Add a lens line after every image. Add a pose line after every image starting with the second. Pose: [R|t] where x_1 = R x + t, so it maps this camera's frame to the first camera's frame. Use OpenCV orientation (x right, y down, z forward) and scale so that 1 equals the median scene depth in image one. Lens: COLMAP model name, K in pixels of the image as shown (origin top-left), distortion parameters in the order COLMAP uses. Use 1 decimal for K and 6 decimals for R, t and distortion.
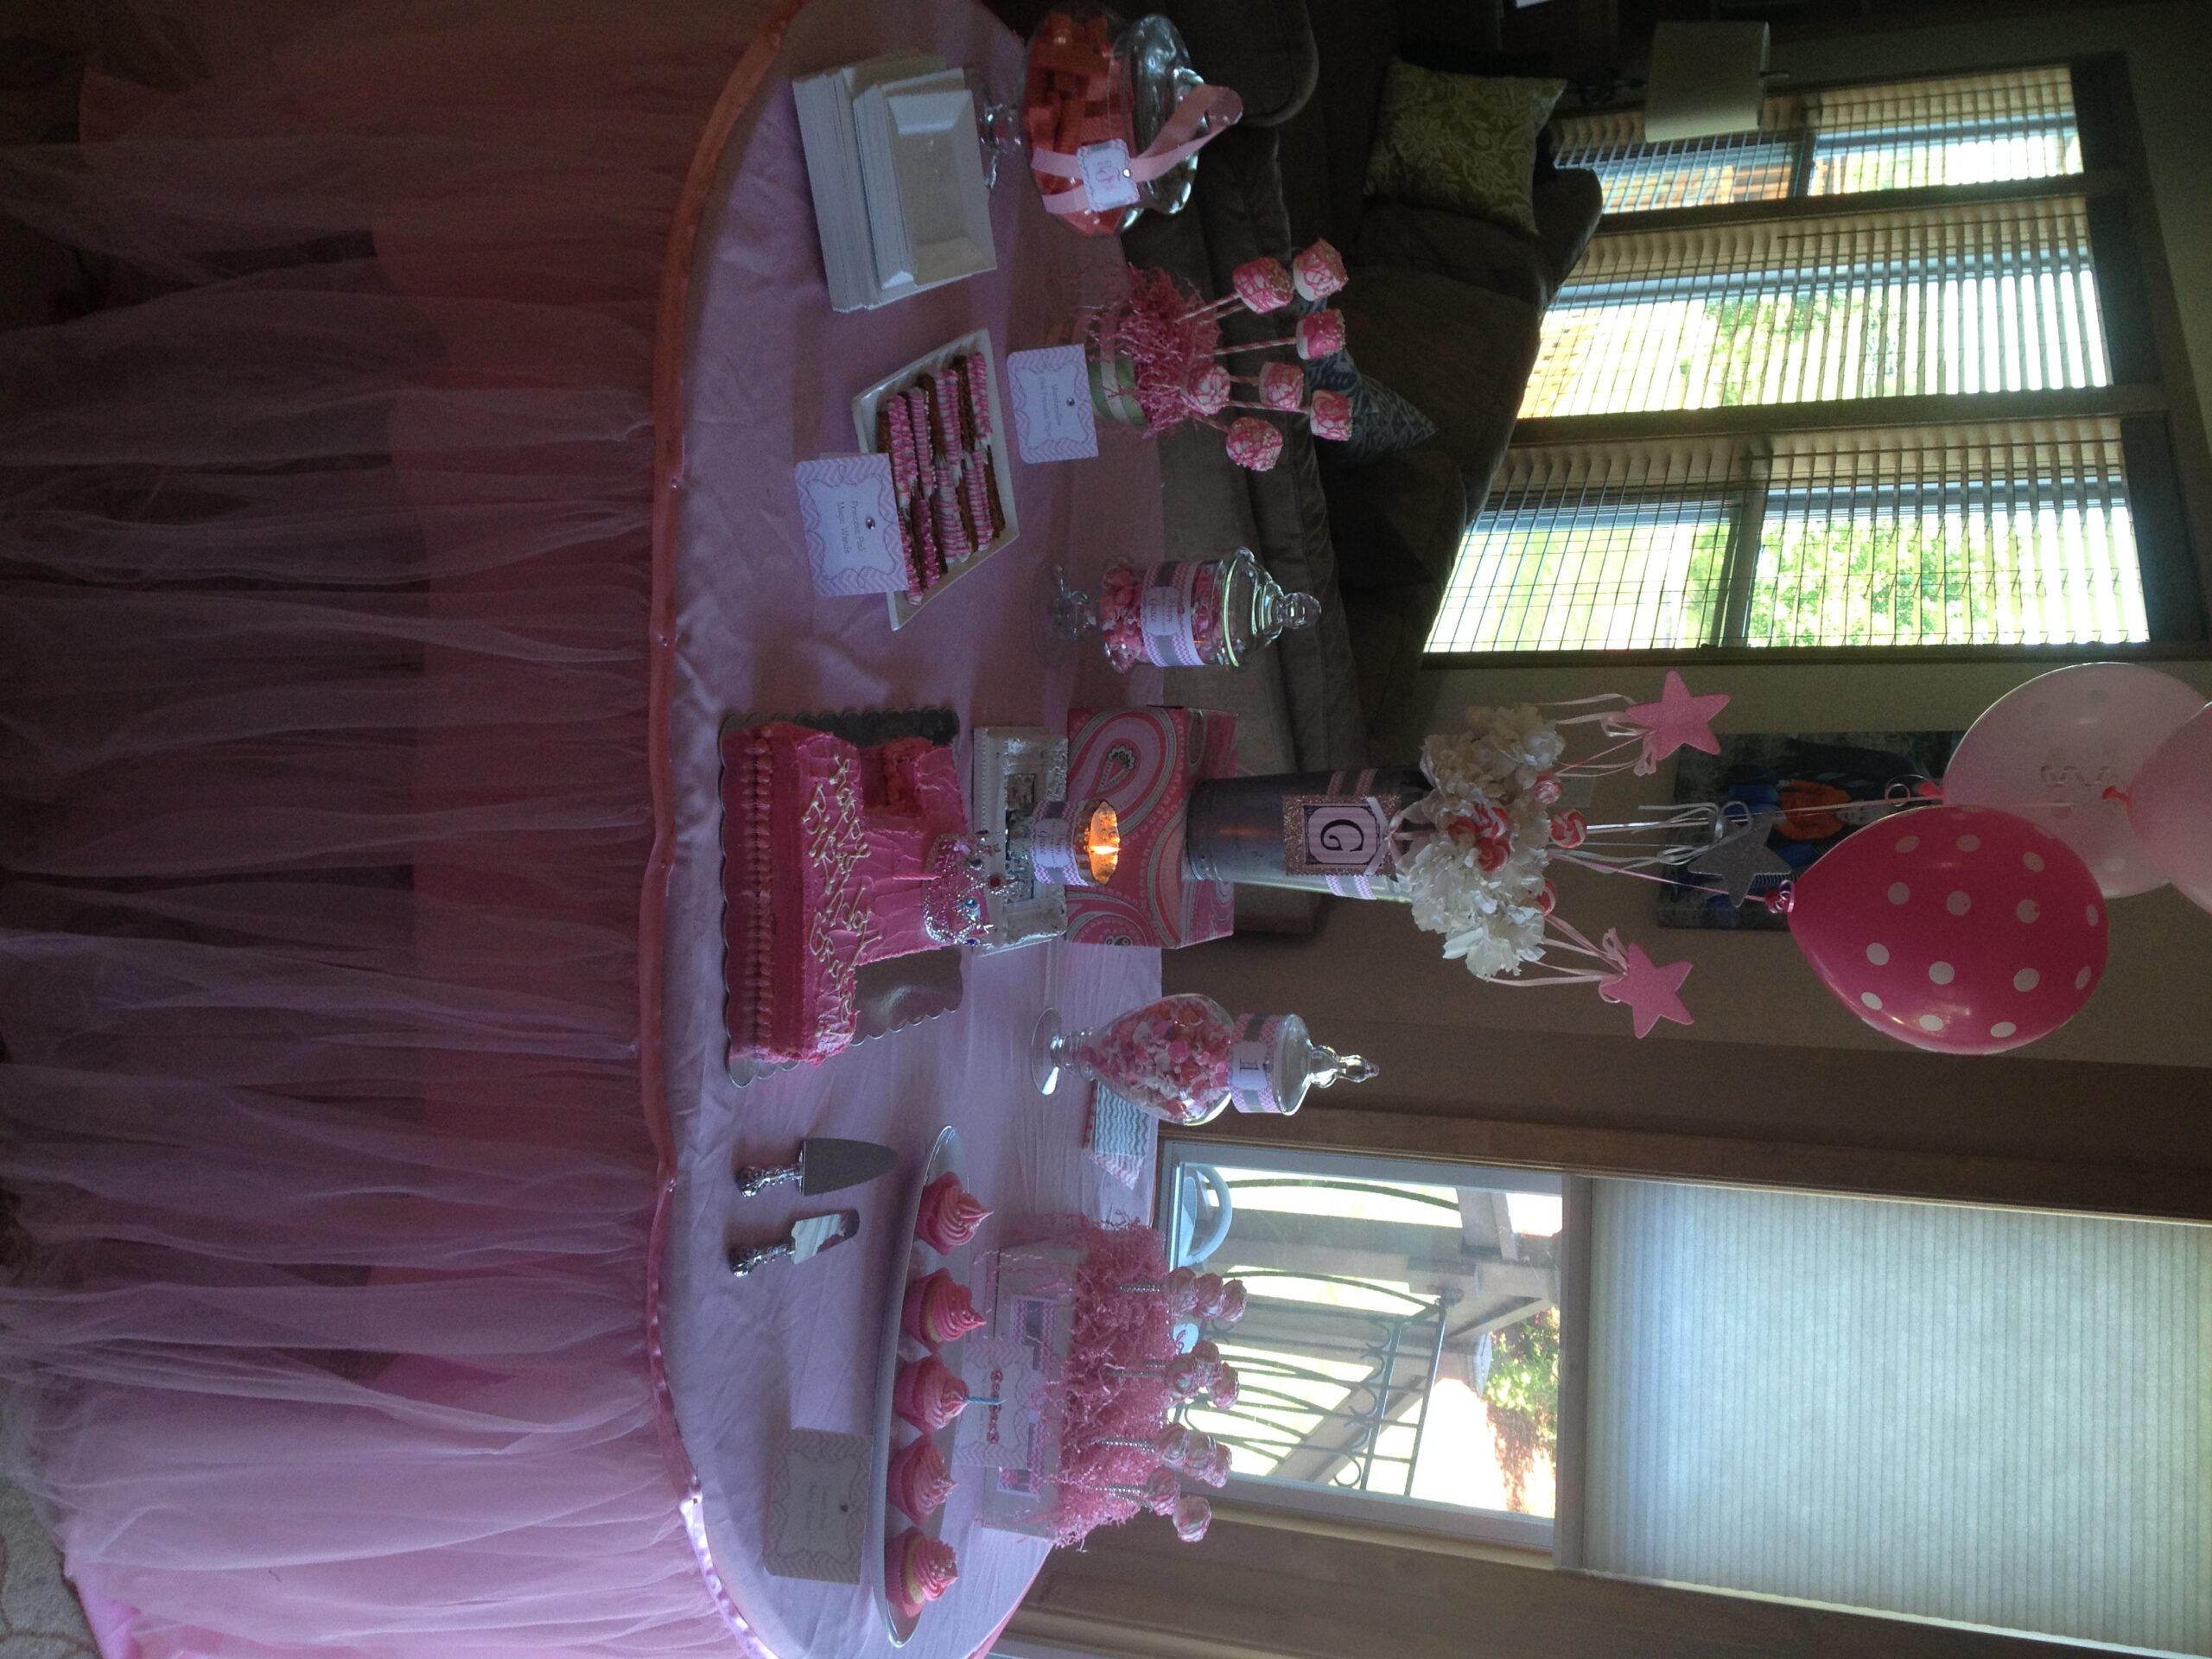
lens RADIAL K [[2014.4, 0, 1056.3], [0, 2014.4, 819.0], [0, 0, 1]] dist [0.094601, -0.003559]
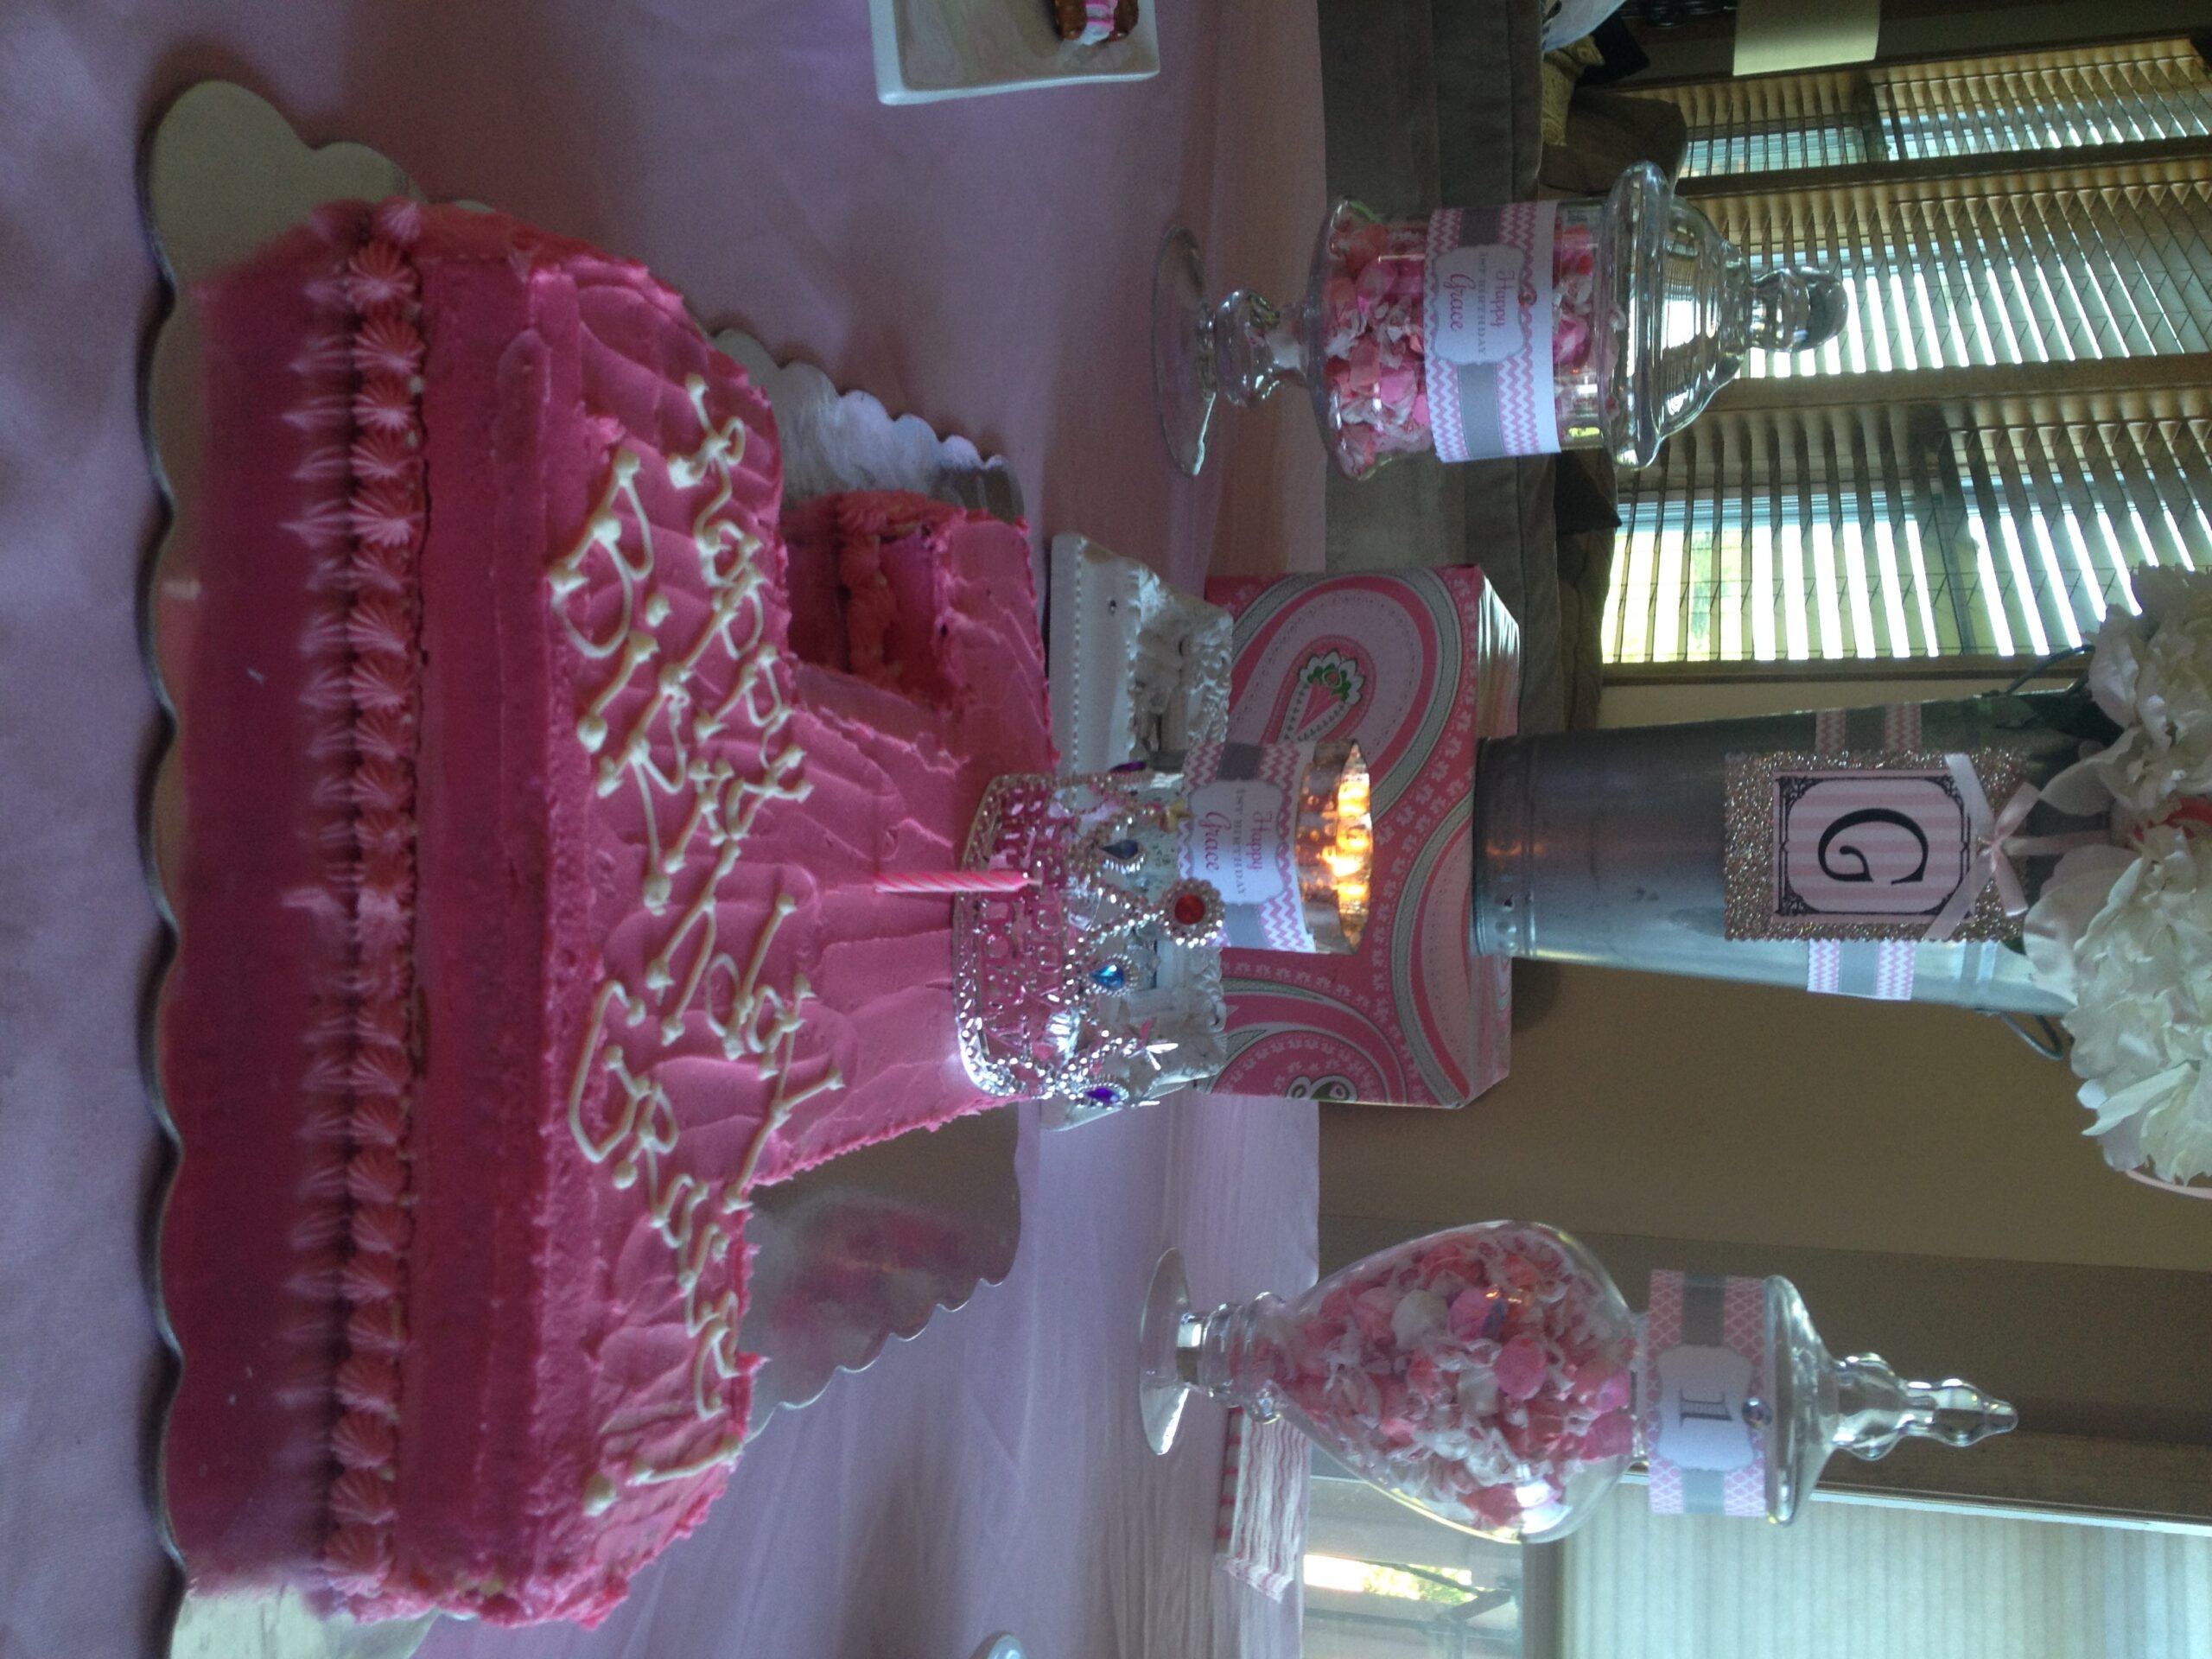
lens RADIAL K [[2014.4, 0, 1056.3], [0, 2014.4, 819.0], [0, 0, 1]] dist [0.094601, -0.003559]
pose [[0.997016, 0.011539, 0.076331, -0.081869], [-0.006323, 0.997650, -0.068229, 0.041942], [-0.076939, 0.067543, 0.994745, 0.736614]]
